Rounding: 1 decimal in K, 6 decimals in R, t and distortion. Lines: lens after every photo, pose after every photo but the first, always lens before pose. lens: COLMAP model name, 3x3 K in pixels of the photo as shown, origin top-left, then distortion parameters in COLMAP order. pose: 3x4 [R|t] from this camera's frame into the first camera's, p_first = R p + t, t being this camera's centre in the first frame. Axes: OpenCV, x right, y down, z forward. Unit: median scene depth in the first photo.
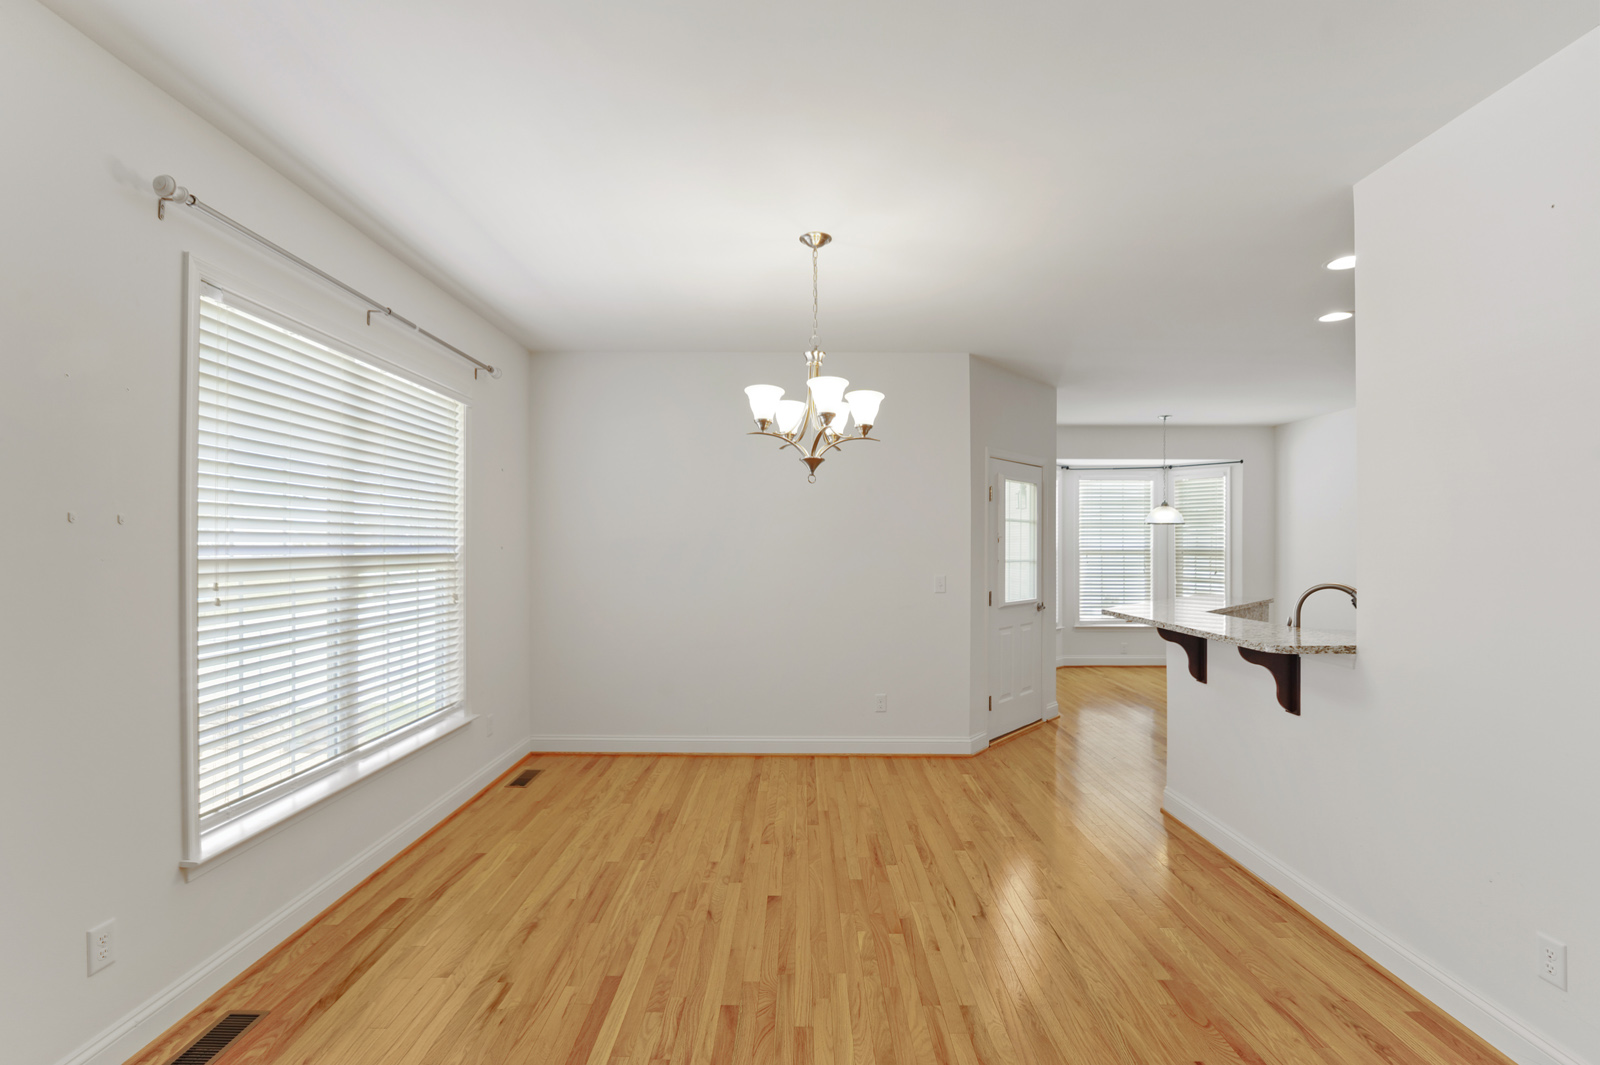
lens RADIAL K [[737.0, 0, 798.0], [0, 737.0, 541.7], [0, 0, 1]] dist [-0.015425, 0.000049]
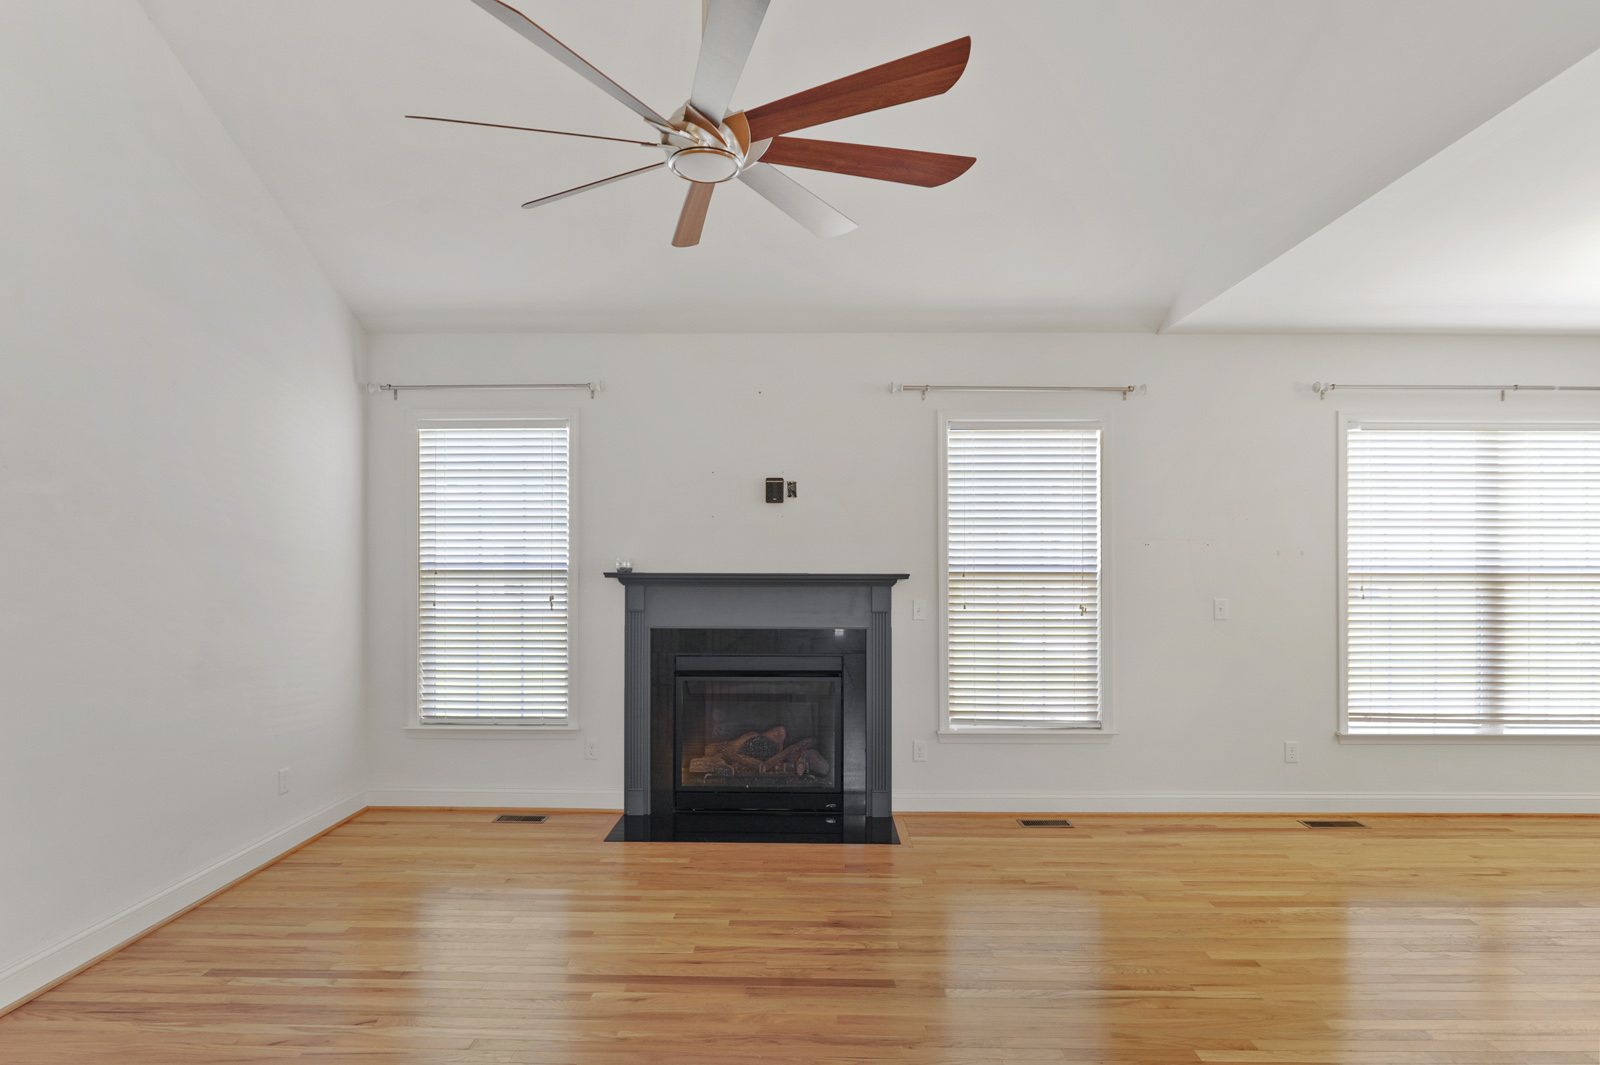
lens RADIAL K [[834.9, 0, 800.0], [0, 834.9, 562.6], [0, 0, 1]] dist [0.000384, 0.000040]
pose [[-0.011233, -0.001835, -0.999935, 0.956059], [0.002367, 0.999995, -0.001861, -0.000835], [0.999934, -0.002388, -0.011228, -0.267157]]
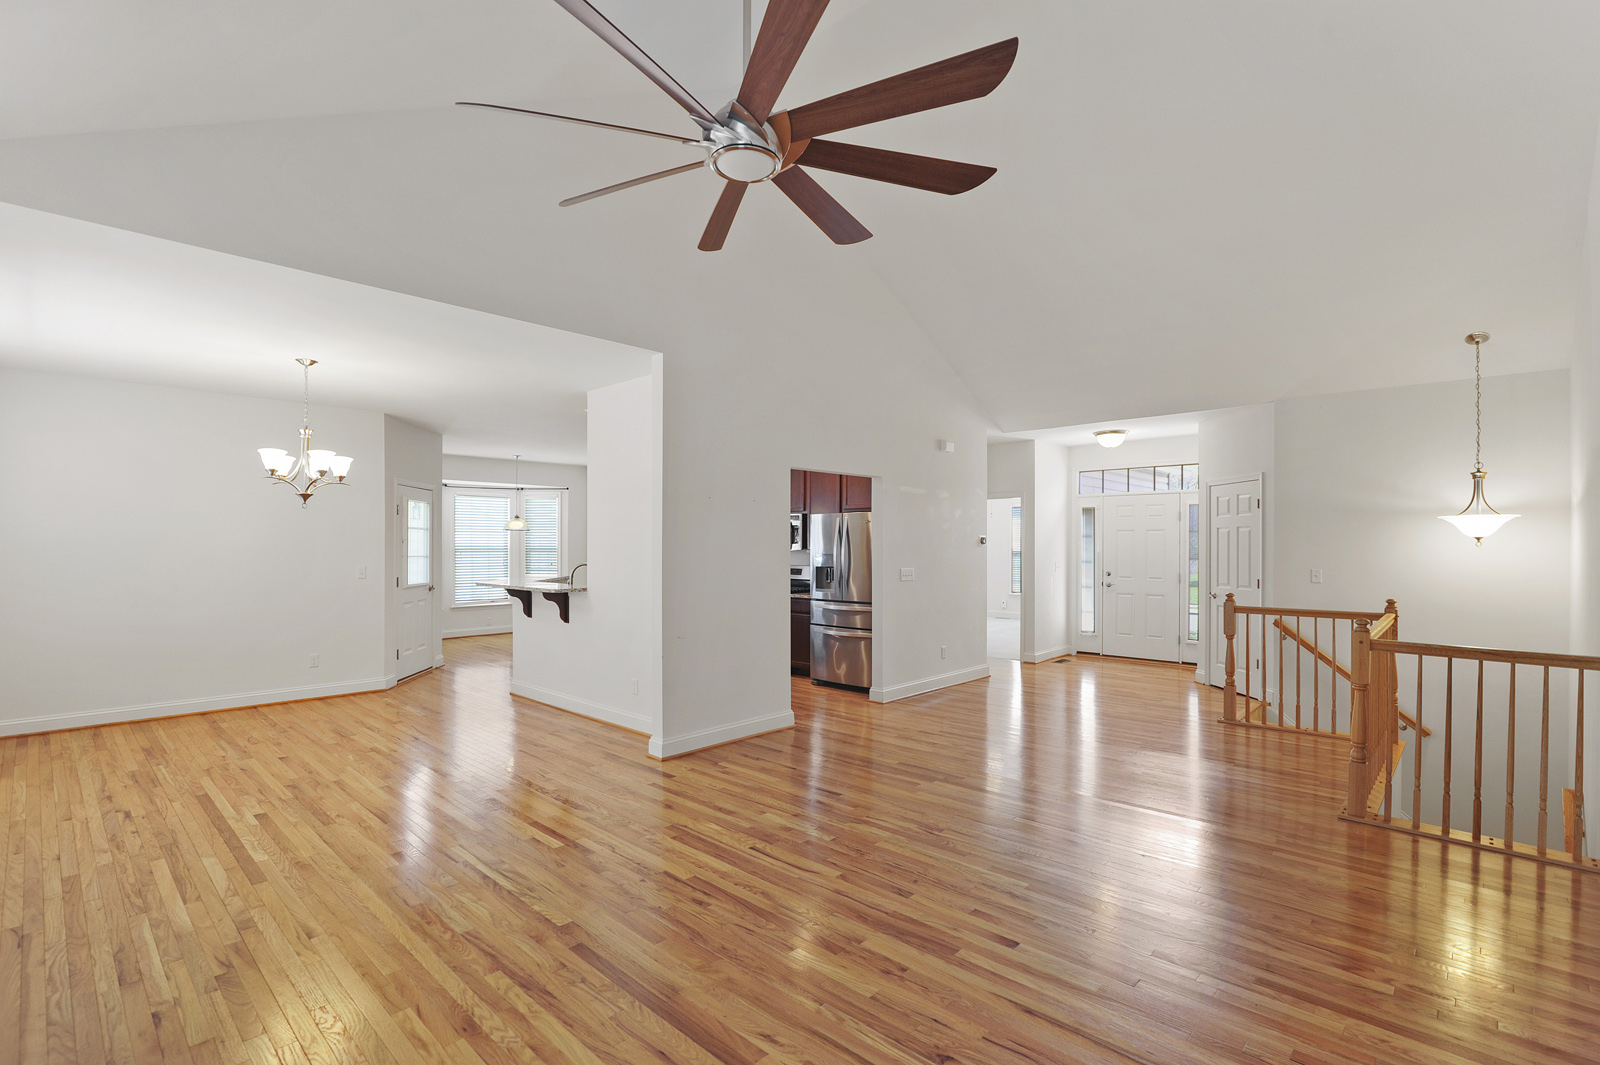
lens RADIAL K [[737.0, 0, 796.7], [0, 737.0, 545.6], [0, 0, 1]] dist [-0.015425, 0.000049]
pose [[0.686786, -0.003409, 0.726851, -0.419581], [-0.000795, 0.999985, 0.005441, -0.005036], [-0.726859, -0.004315, 0.686773, -0.947479]]
